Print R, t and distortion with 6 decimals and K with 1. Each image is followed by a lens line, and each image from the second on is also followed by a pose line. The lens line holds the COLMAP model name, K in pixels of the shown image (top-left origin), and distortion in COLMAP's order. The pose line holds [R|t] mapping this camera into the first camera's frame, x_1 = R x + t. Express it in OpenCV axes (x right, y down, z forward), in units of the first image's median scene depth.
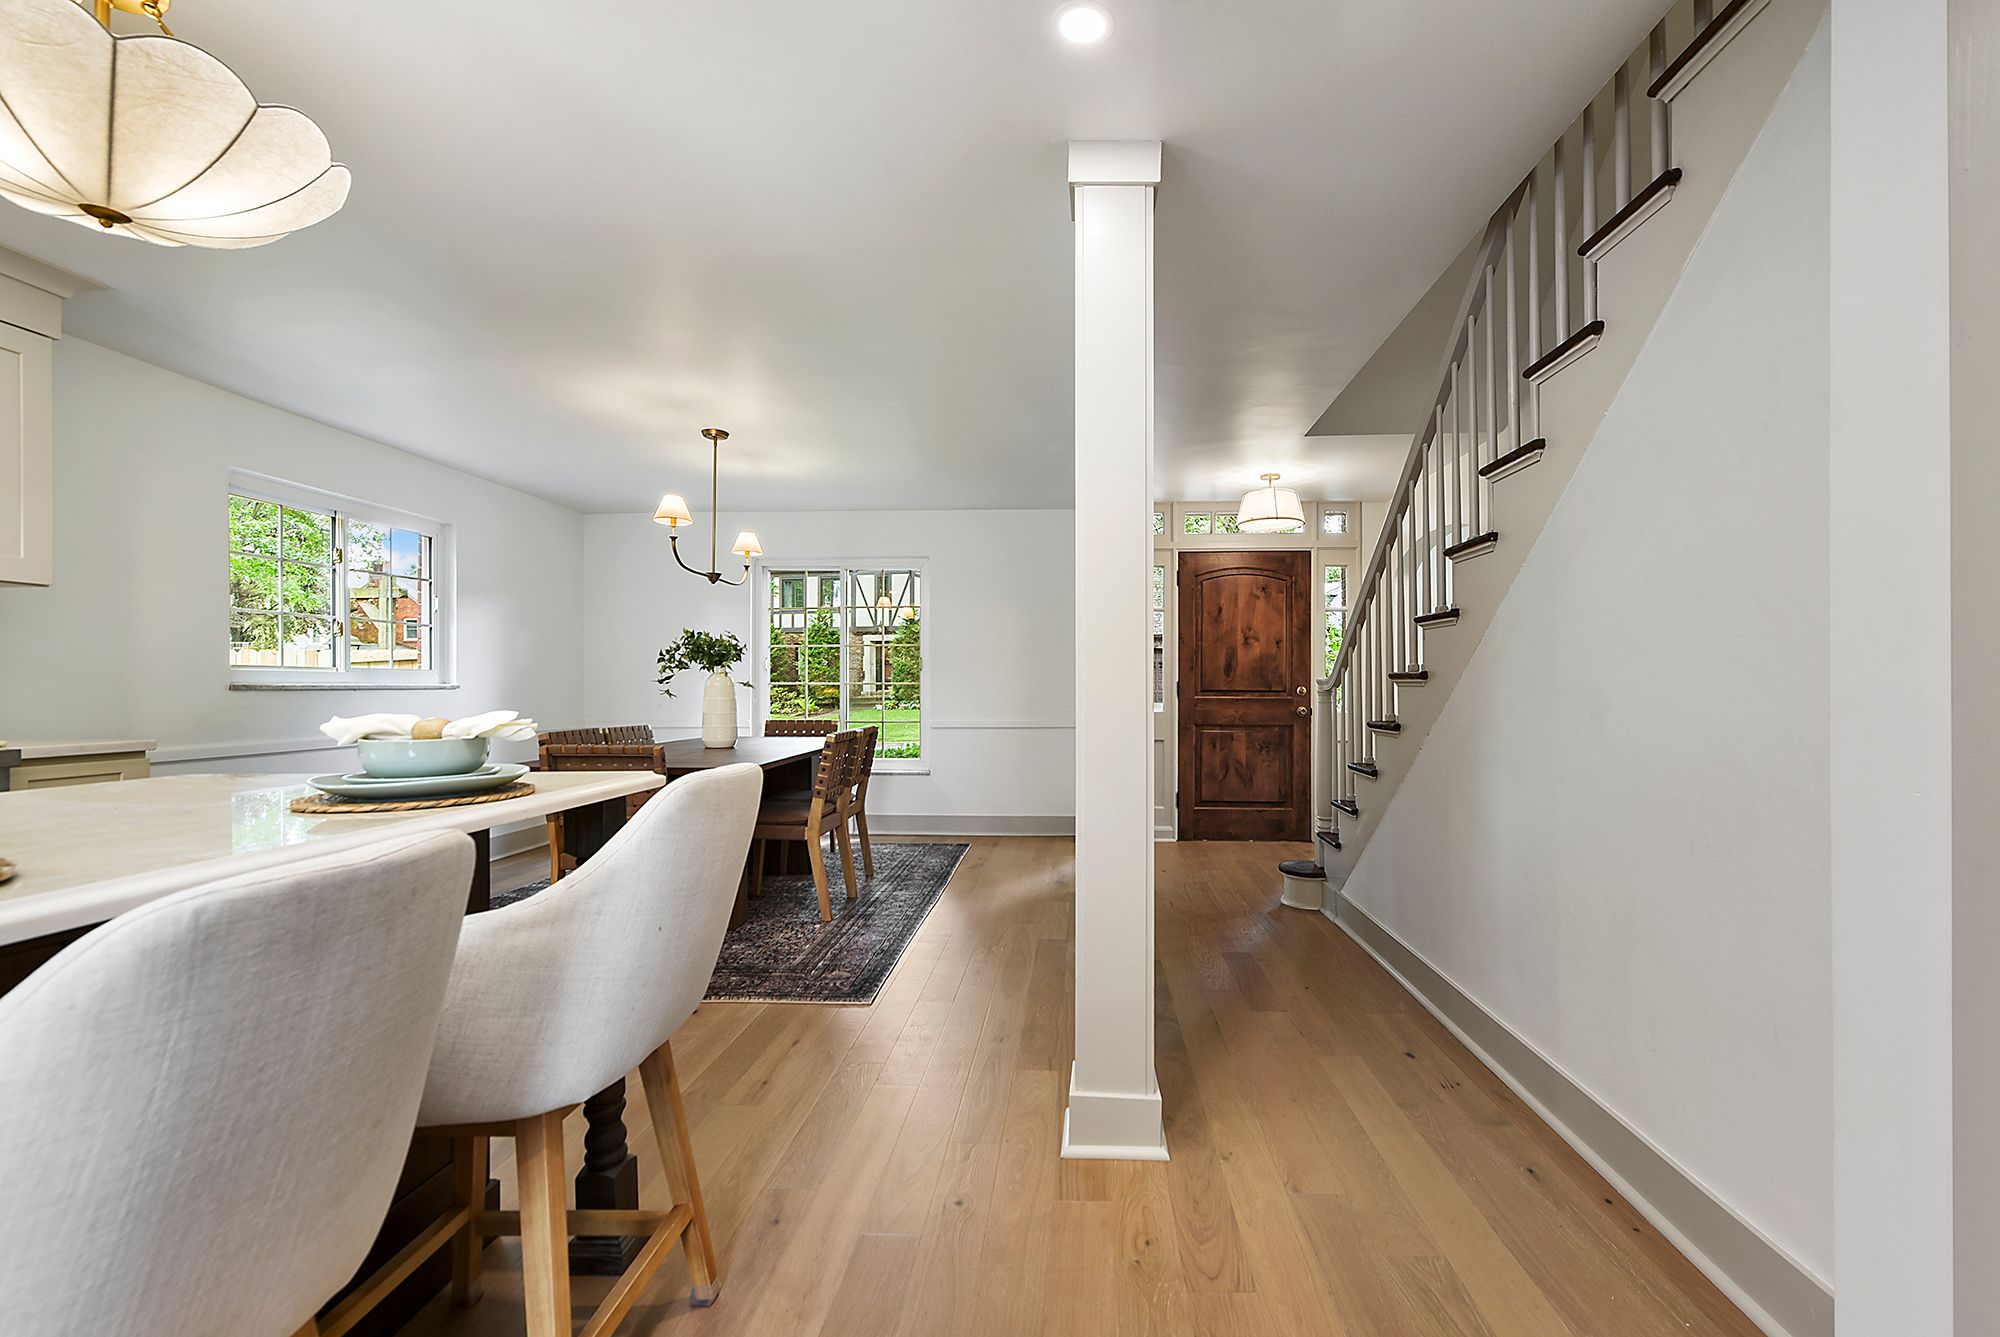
lens RADIAL K [[832.7, 0, 1031.7], [0, 832.7, 671.2], [0, 0, 1]] dist [0.001743, -0.000731]
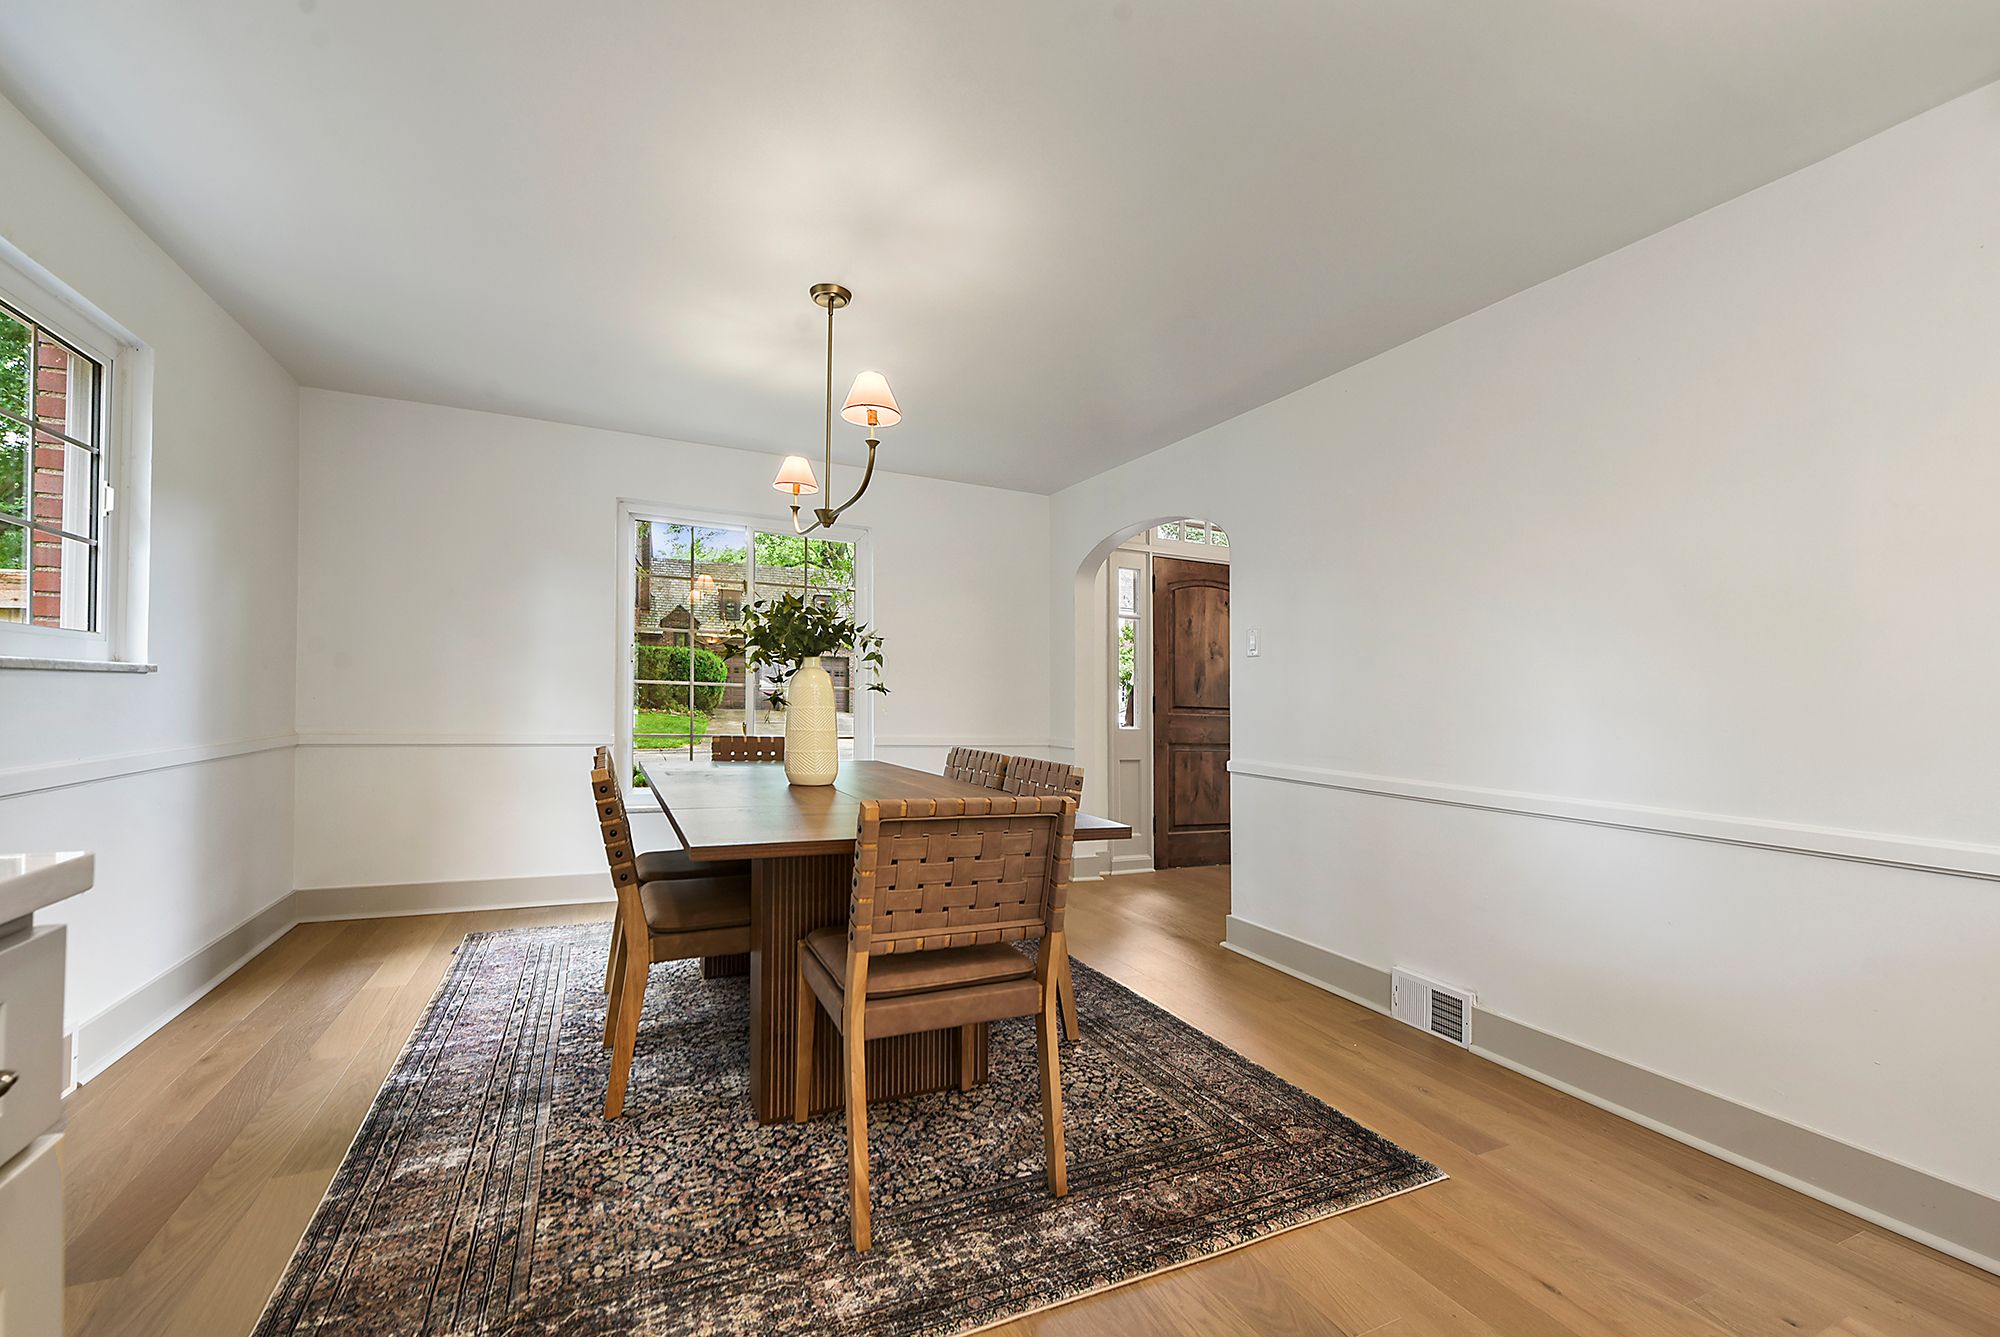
lens RADIAL K [[832.7, 0, 987.3], [0, 832.7, 673.9], [0, 0, 1]] dist [0.001743, -0.000731]
pose [[0.882648, 0.041421, 0.468206, -0.638288], [-0.041545, 0.999086, -0.010067, 0.007820], [-0.468195, -0.010566, 0.883562, 0.428202]]
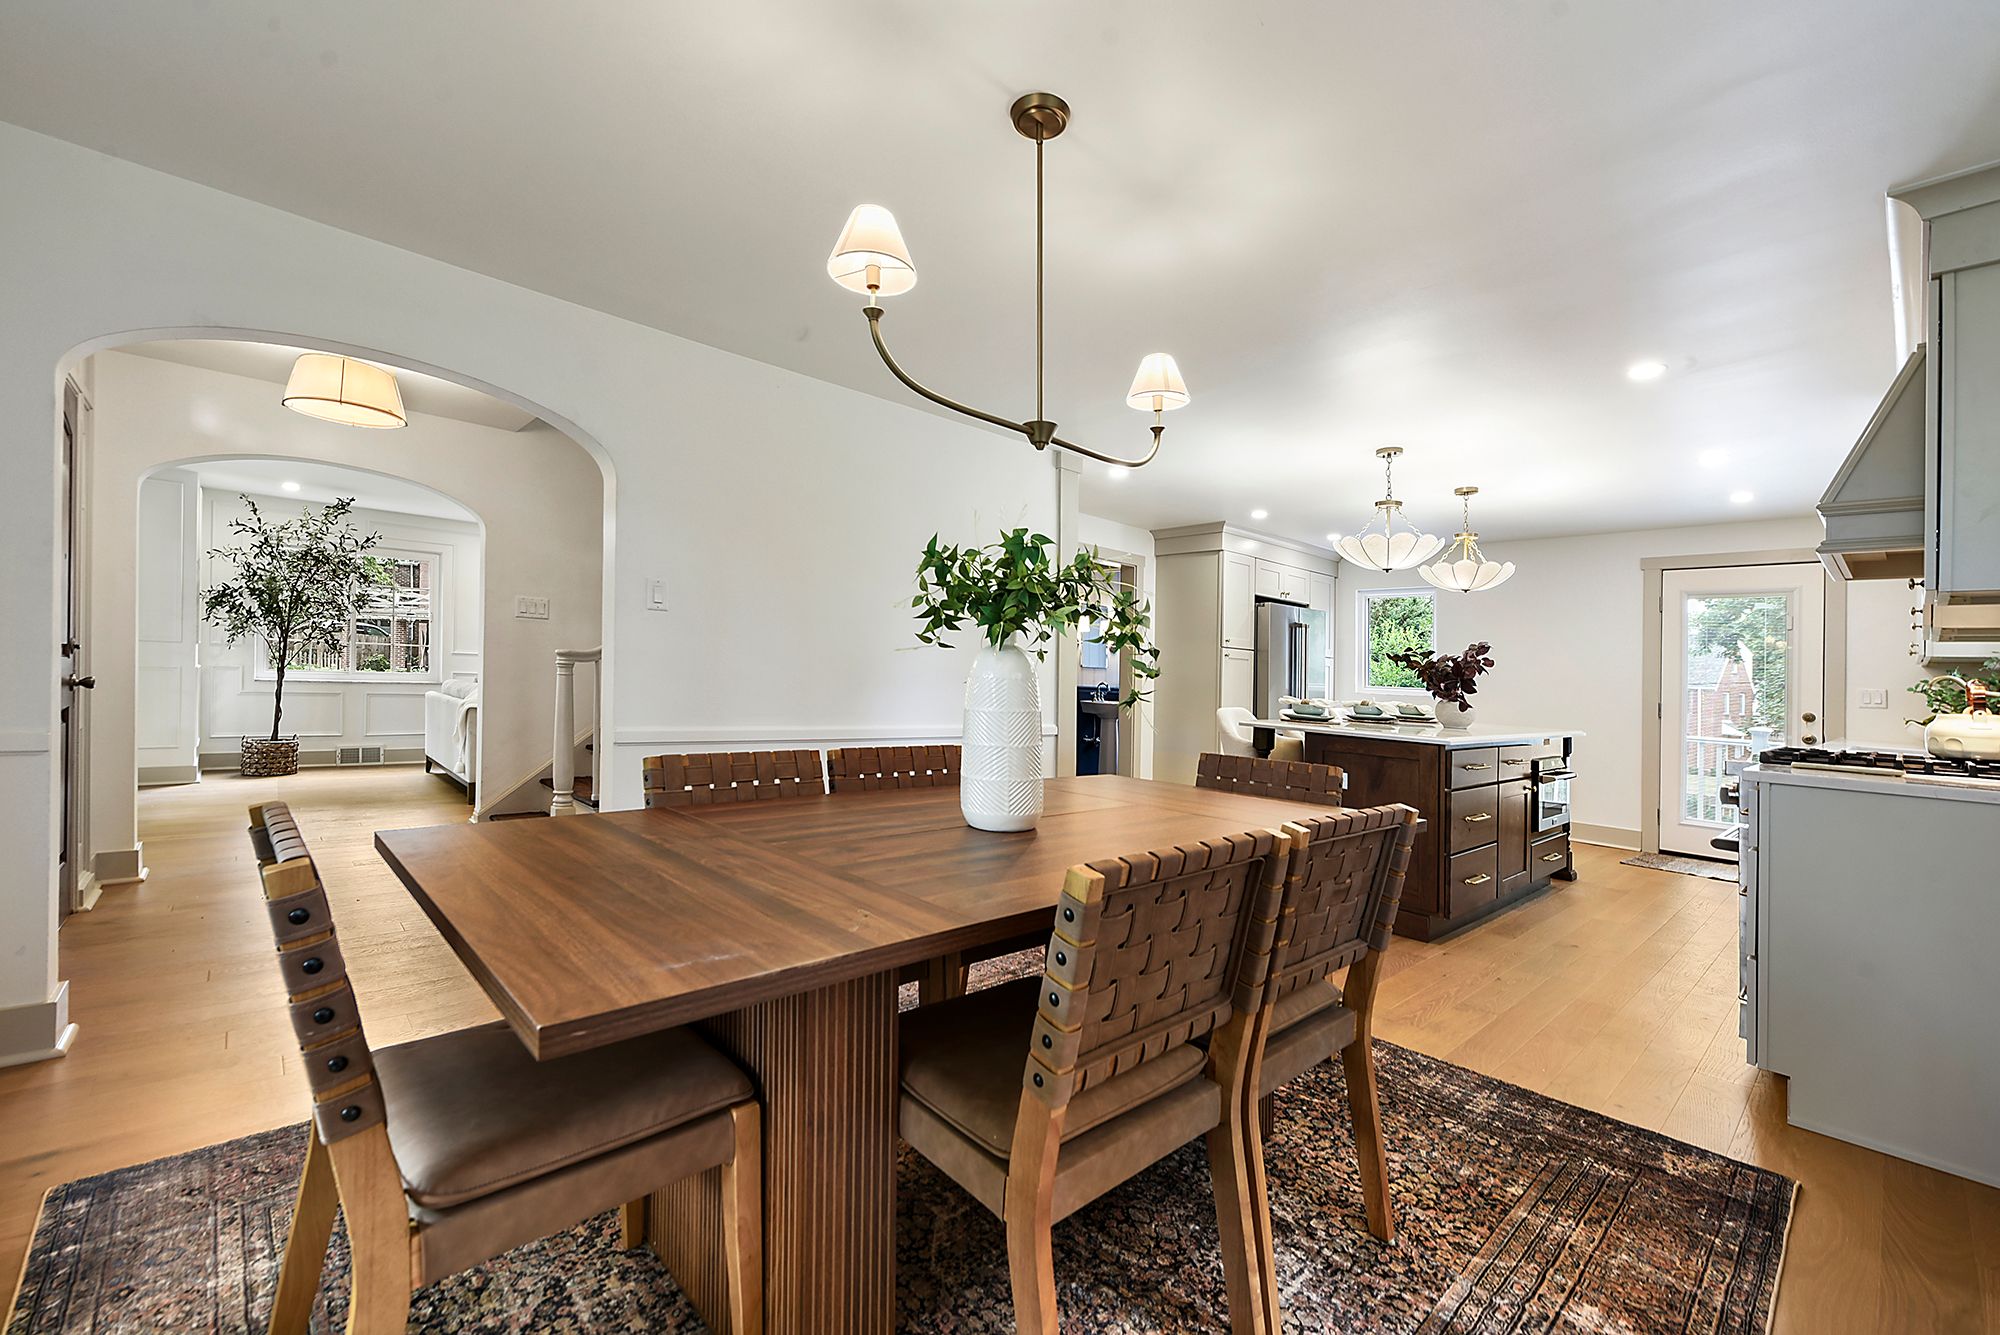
lens RADIAL K [[832.7, 0, 995.1], [0, 832.7, 675.5], [0, 0, 1]] dist [0.001743, -0.000731]
pose [[-0.717712, -0.027727, 0.695788, -0.737476], [-0.053063, 0.998479, -0.014946, 0.025313], [-0.694315, -0.047648, -0.718092, 1.482546]]
